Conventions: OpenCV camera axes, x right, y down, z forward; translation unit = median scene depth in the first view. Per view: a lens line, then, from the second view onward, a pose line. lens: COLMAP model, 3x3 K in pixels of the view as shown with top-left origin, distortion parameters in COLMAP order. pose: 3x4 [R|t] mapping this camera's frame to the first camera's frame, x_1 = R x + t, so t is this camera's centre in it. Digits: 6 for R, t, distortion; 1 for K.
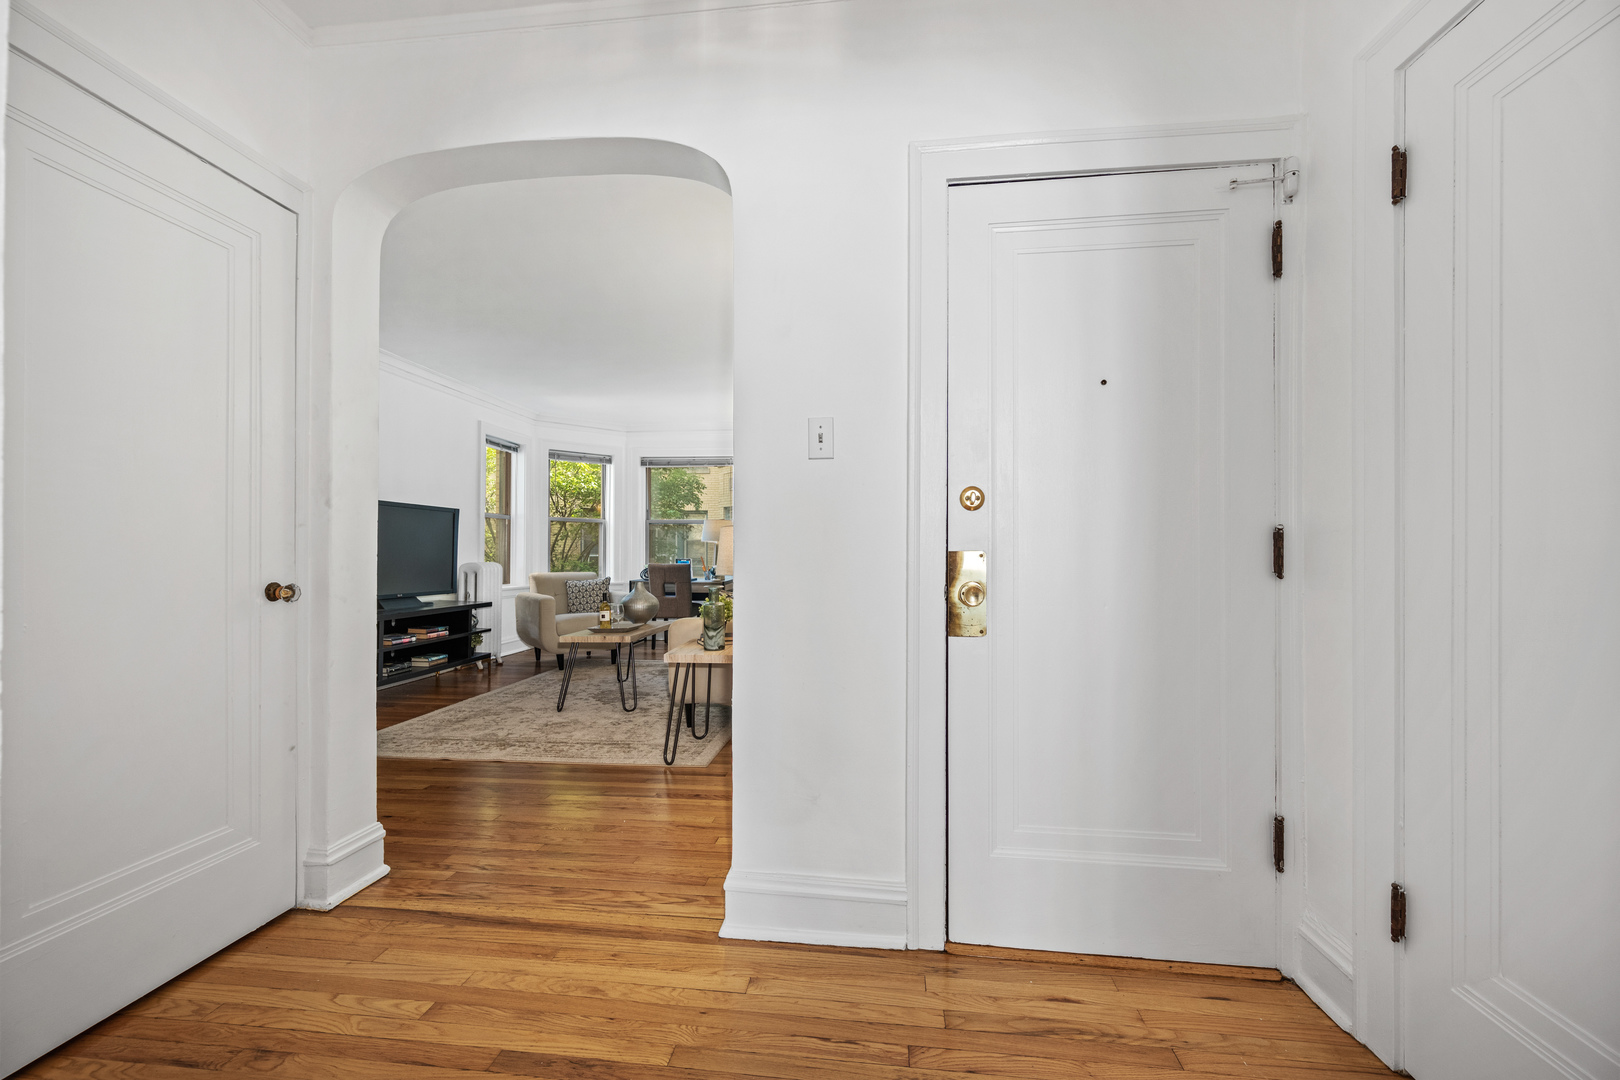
lens RADIAL K [[645.0, 0, 810.3], [0, 645.0, 551.2], [0, 0, 1]] dist [-0.000755, -0.000623]
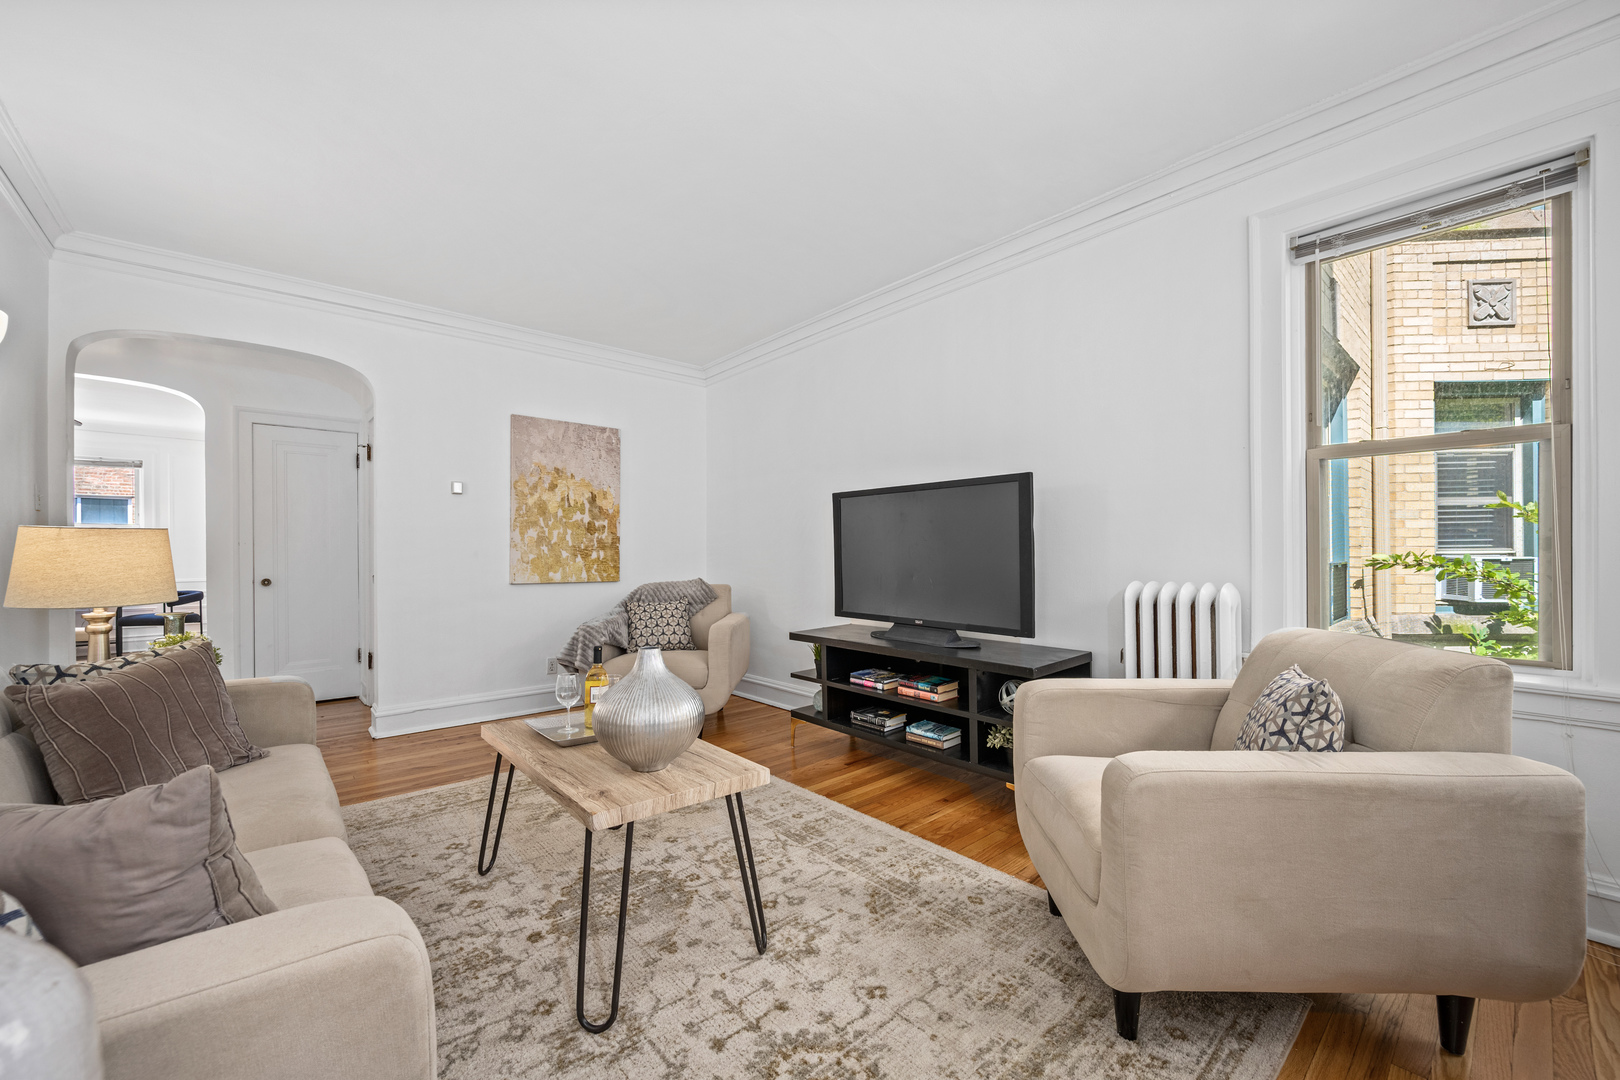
lens RADIAL K [[645.0, 0, 821.6], [0, 645.0, 547.7], [0, 0, 1]] dist [-0.000755, -0.000623]
pose [[-0.668134, -0.001995, -0.744038, -0.064436], [0.009119, 0.999899, -0.010870, -0.002762], [0.743985, -0.014047, -0.668049, 1.327549]]
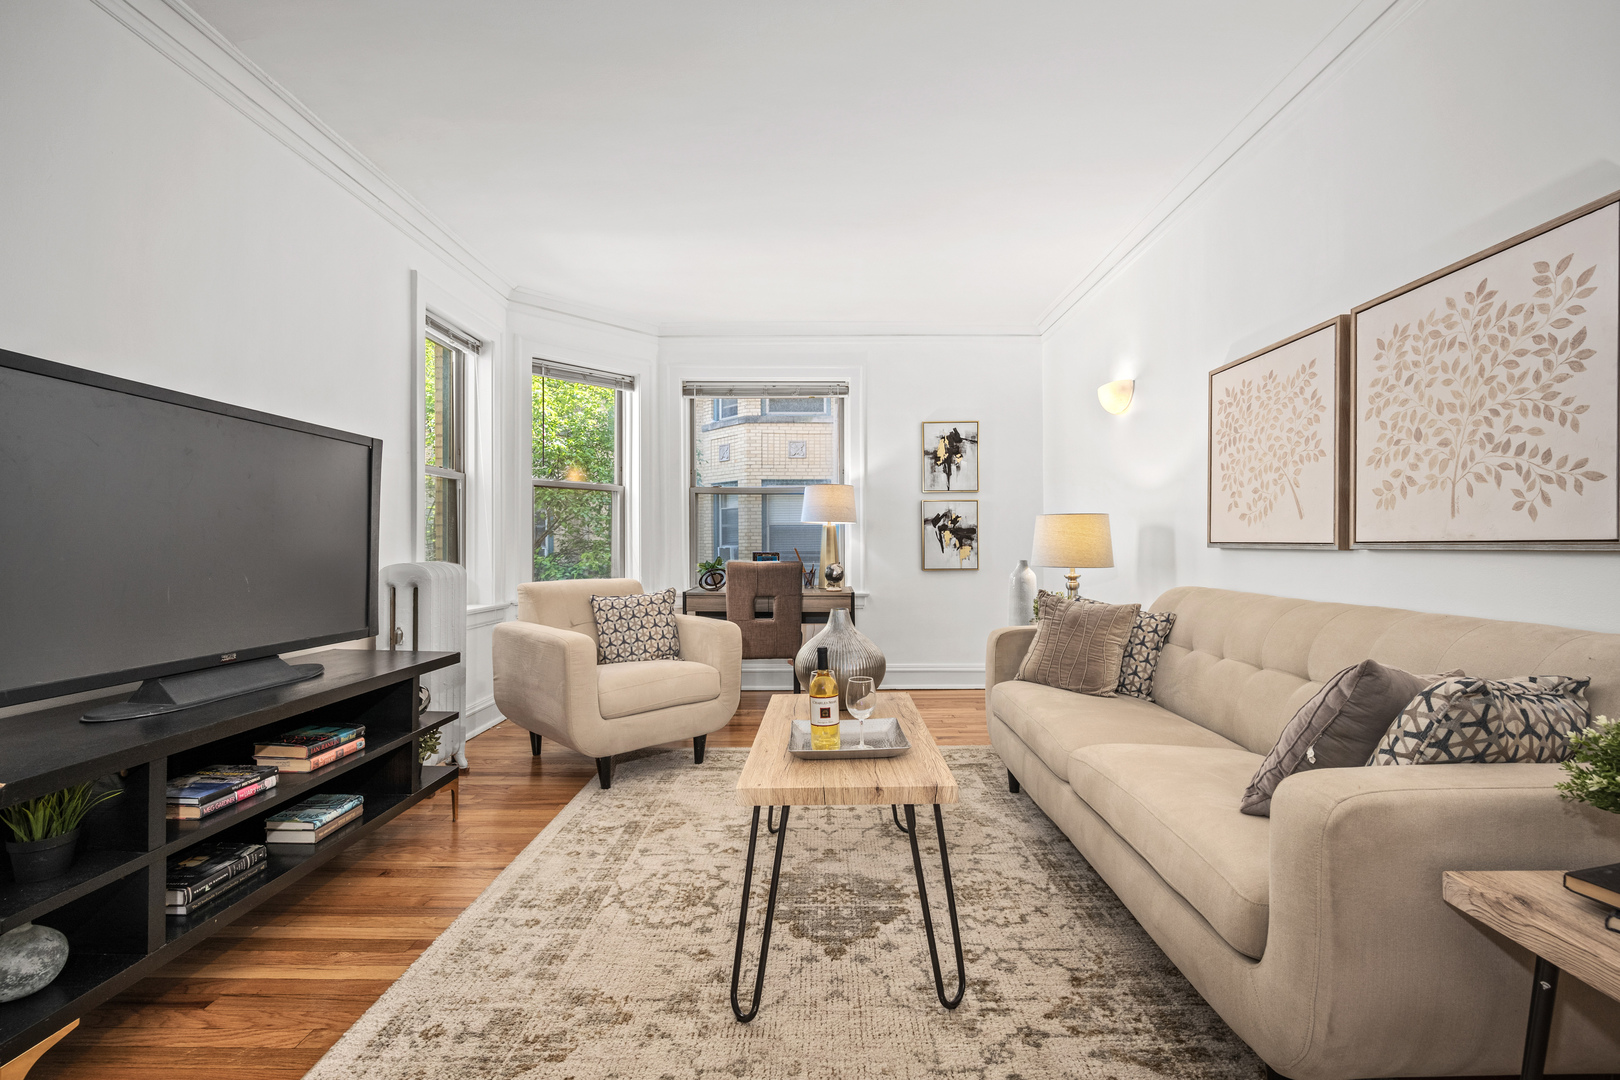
lens RADIAL K [[698.7, 0, 812.1], [0, 698.7, 547.4], [0, 0, 1]] dist [-0.004464, 0.001593]
pose [[0.994409, -0.003689, 0.105534, -0.336695], [0.002906, 0.999967, 0.007573, 0.003862], [-0.105558, -0.007224, 0.994387, 0.552020]]
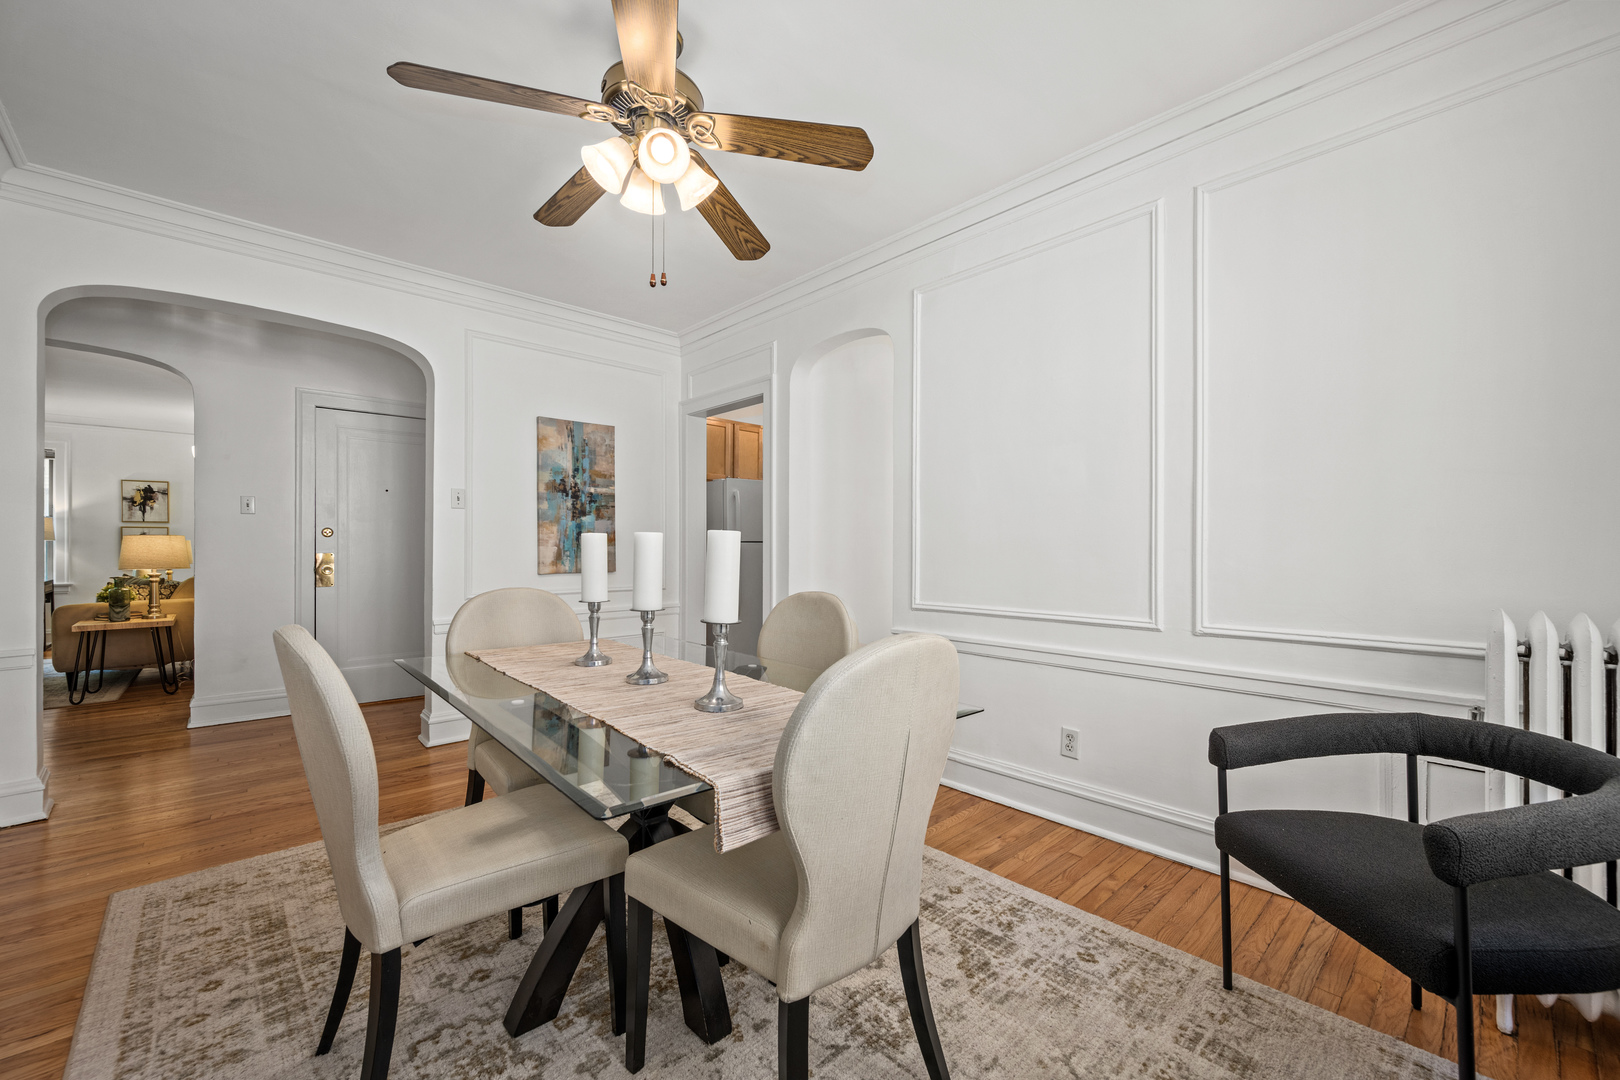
lens RADIAL K [[645.0, 0, 819.7], [0, 645.0, 545.6], [0, 0, 1]] dist [-0.000755, -0.000623]
pose [[0.660295, 0.000791, 0.751006, -0.128612], [-0.000152, 1.000000, -0.000920, -0.009079], [-0.751006, 0.000493, 0.660295, -0.729715]]
